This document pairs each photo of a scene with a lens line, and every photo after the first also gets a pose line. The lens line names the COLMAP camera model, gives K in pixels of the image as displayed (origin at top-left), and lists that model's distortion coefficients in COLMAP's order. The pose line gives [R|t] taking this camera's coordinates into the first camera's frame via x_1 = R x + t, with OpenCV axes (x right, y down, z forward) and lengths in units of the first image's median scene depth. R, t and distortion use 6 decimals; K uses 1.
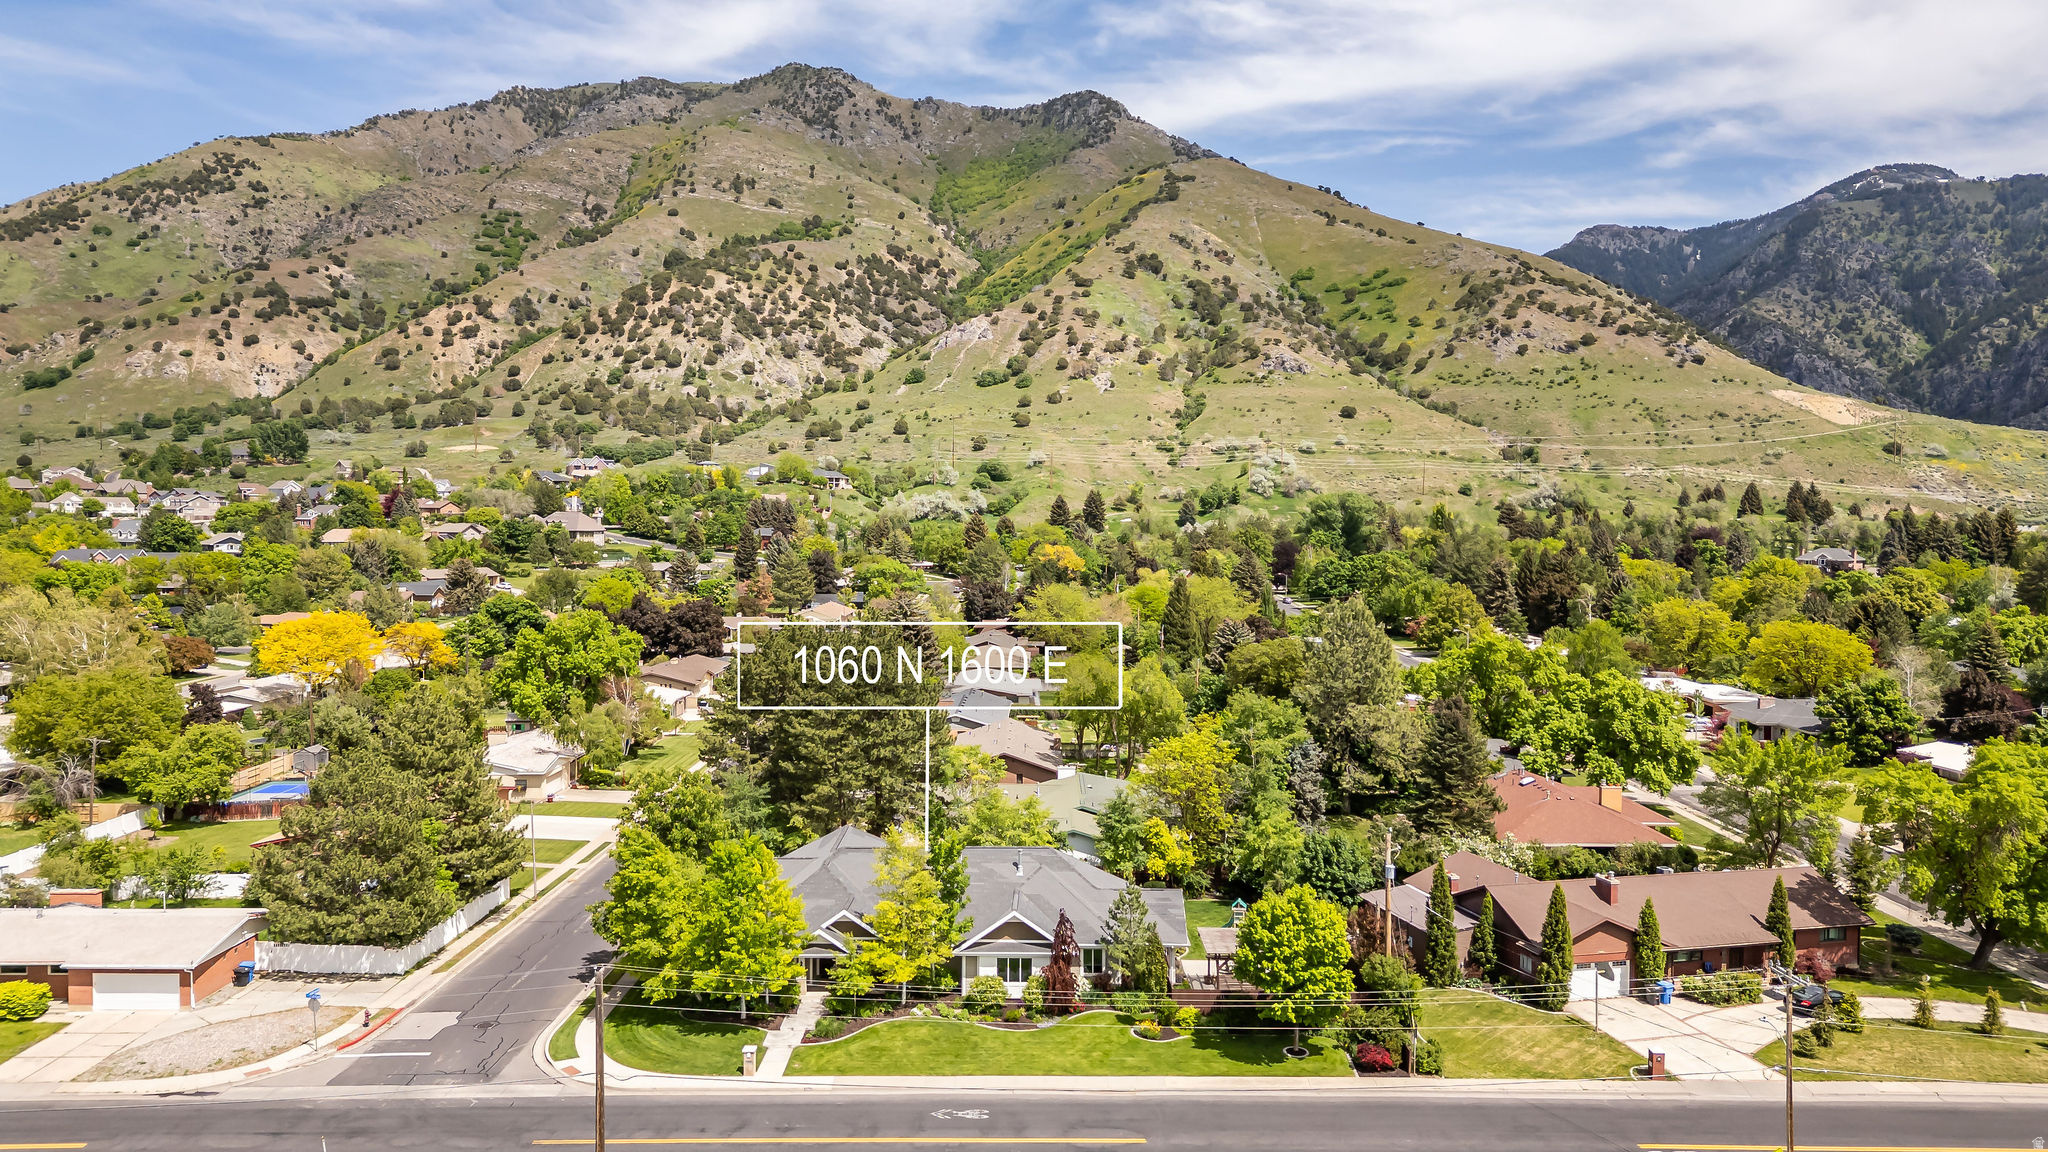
lens RADIAL K [[1450.8, 0, 1030.2], [0, 1450.8, 579.9], [0, 0, 1]] dist [0.044758, -0.033995]
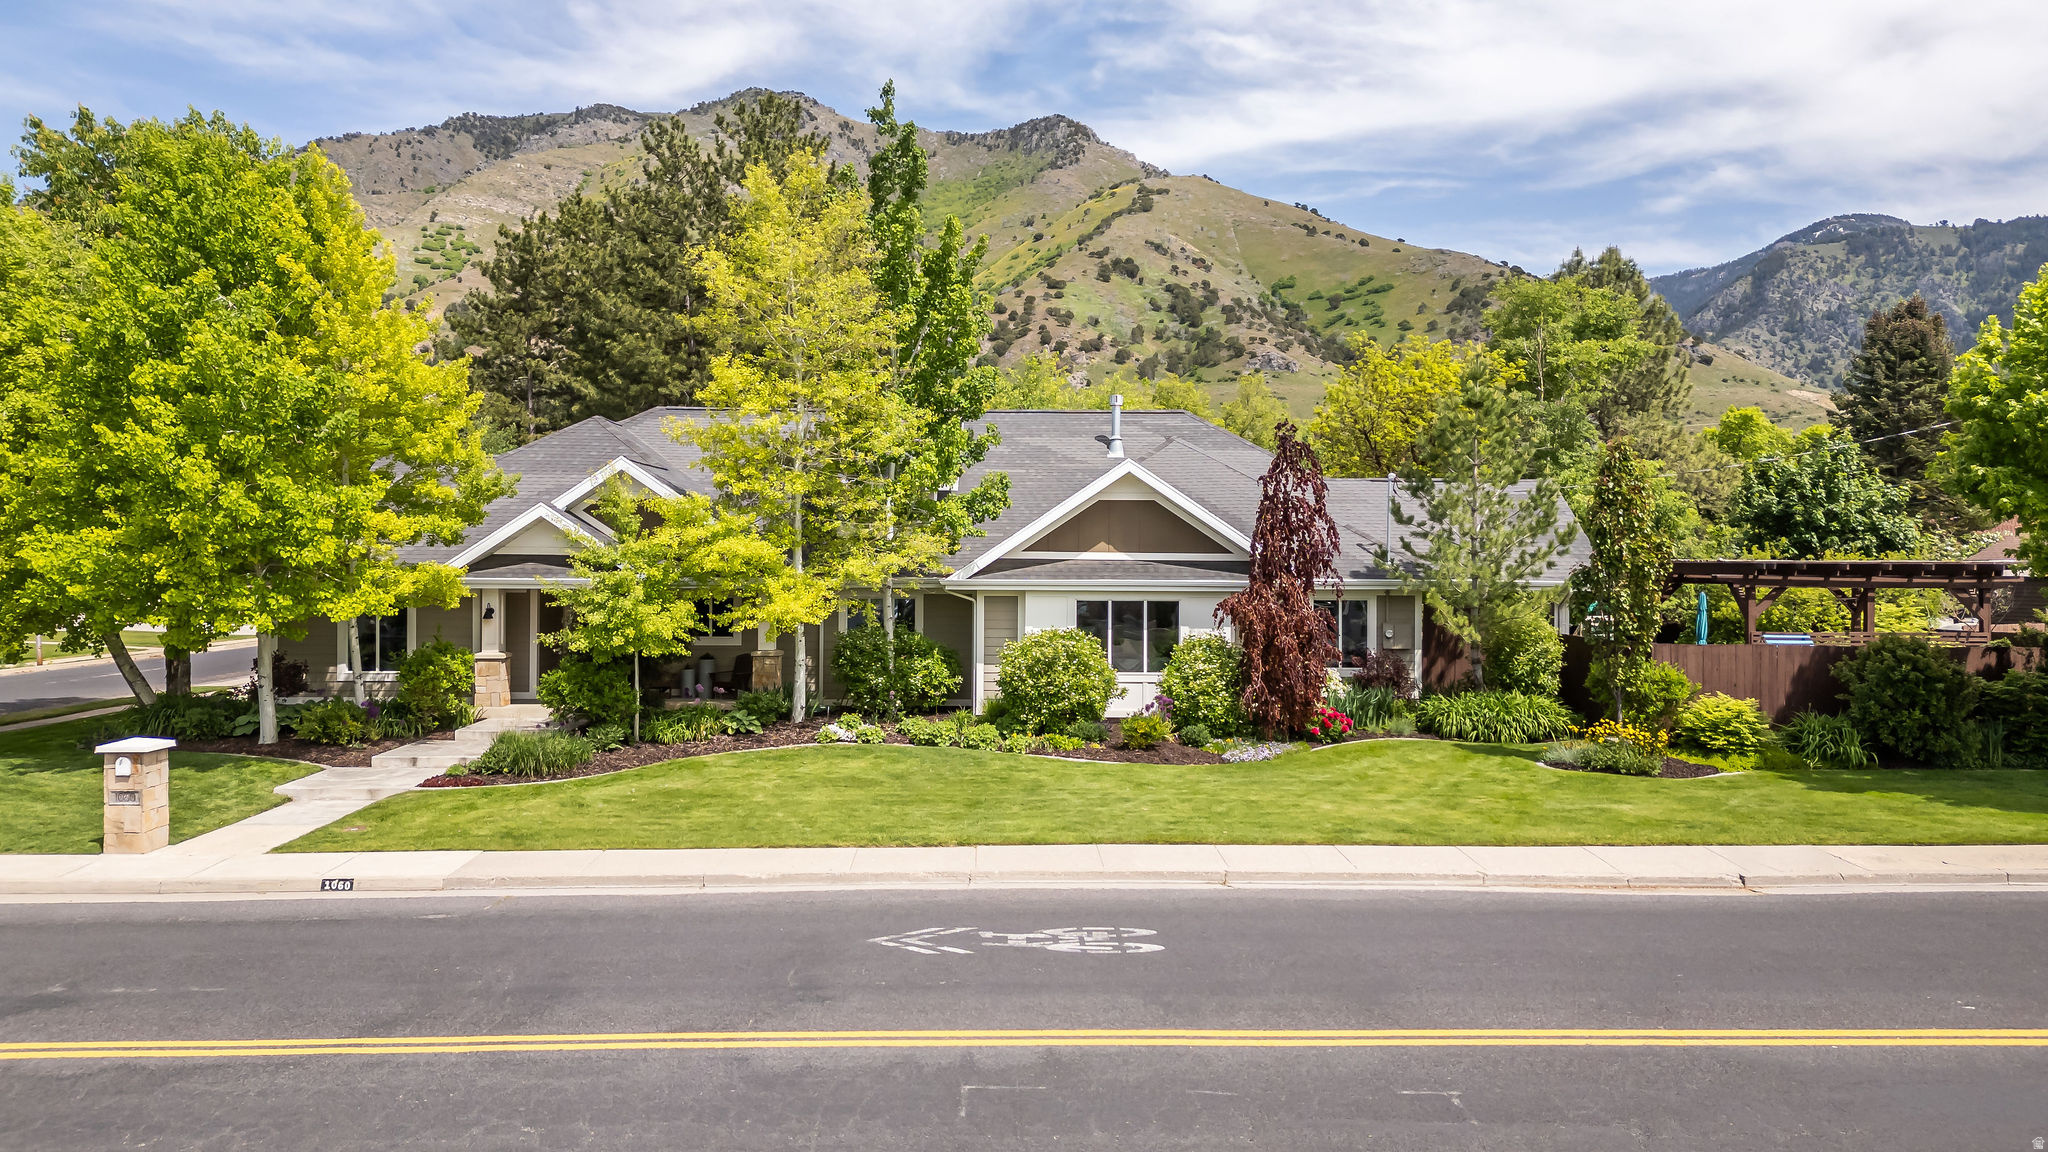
lens RADIAL K [[1450.8, 0, 1031.6], [0, 1450.8, 592.2], [0, 0, 1]] dist [0.044758, -0.033995]
pose [[0.999661, -0.000265, 0.026052, -0.003742], [0.001060, 0.999534, -0.030520, 0.023769], [-0.026031, 0.030537, 0.999195, 0.058636]]
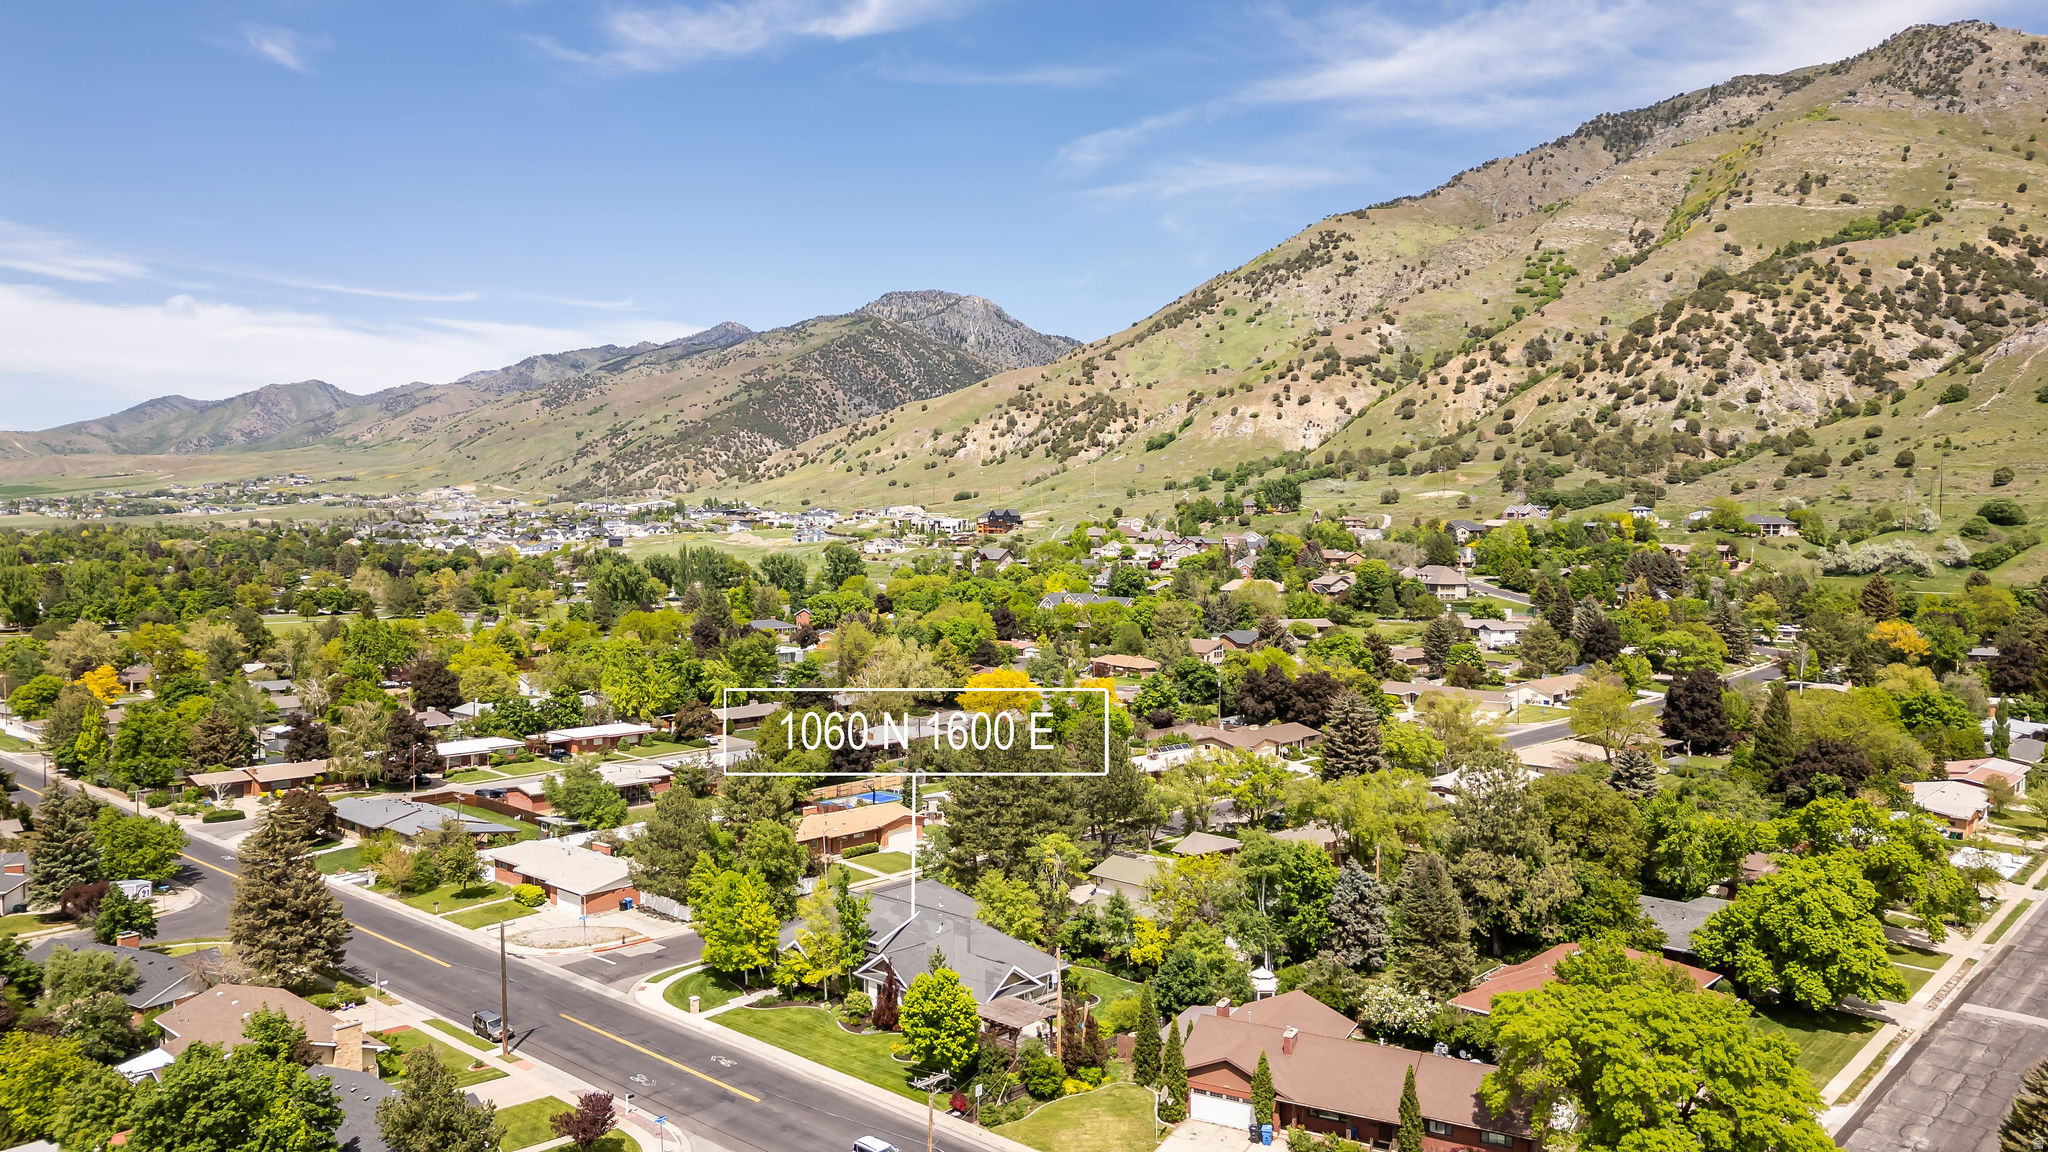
lens RADIAL K [[1450.8, 0, 1006.1], [0, 1450.8, 567.0], [0, 0, 1]] dist [0.044758, -0.033995]
pose [[0.727687, 0.015173, -0.685741, 0.094216], [-0.030169, 0.999496, -0.009900, -0.012840], [0.685245, 0.027892, 0.727778, 0.001600]]
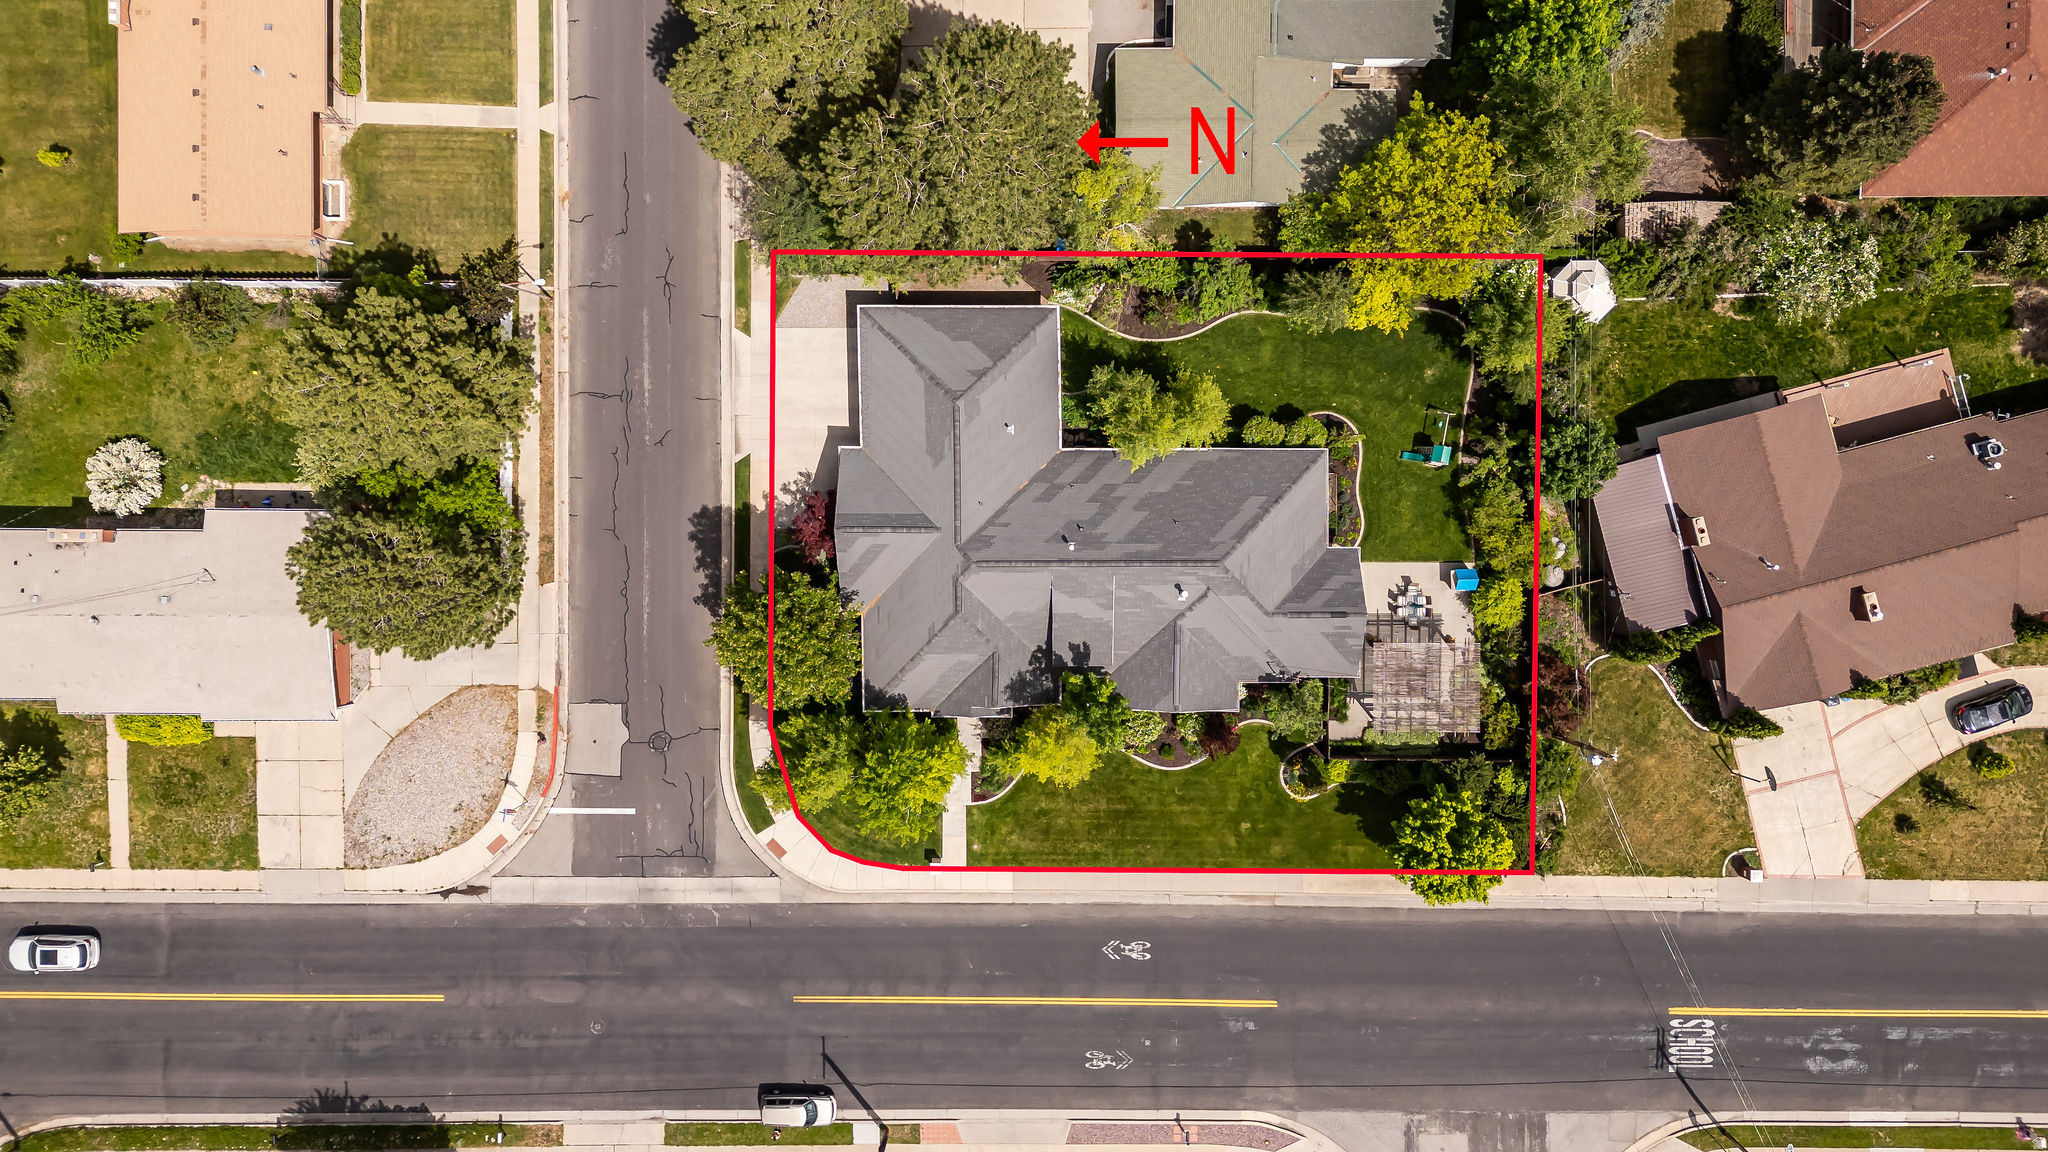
lens RADIAL K [[1450.8, 0, 1041.1], [0, 1450.8, 574.9], [0, 0, 1]] dist [0.044758, -0.033995]
pose [[0.999888, -0.003969, -0.014455, -0.007436], [0.014556, 0.026755, 0.999536, -0.062582], [-0.003580, -0.999634, 0.026809, 0.094111]]
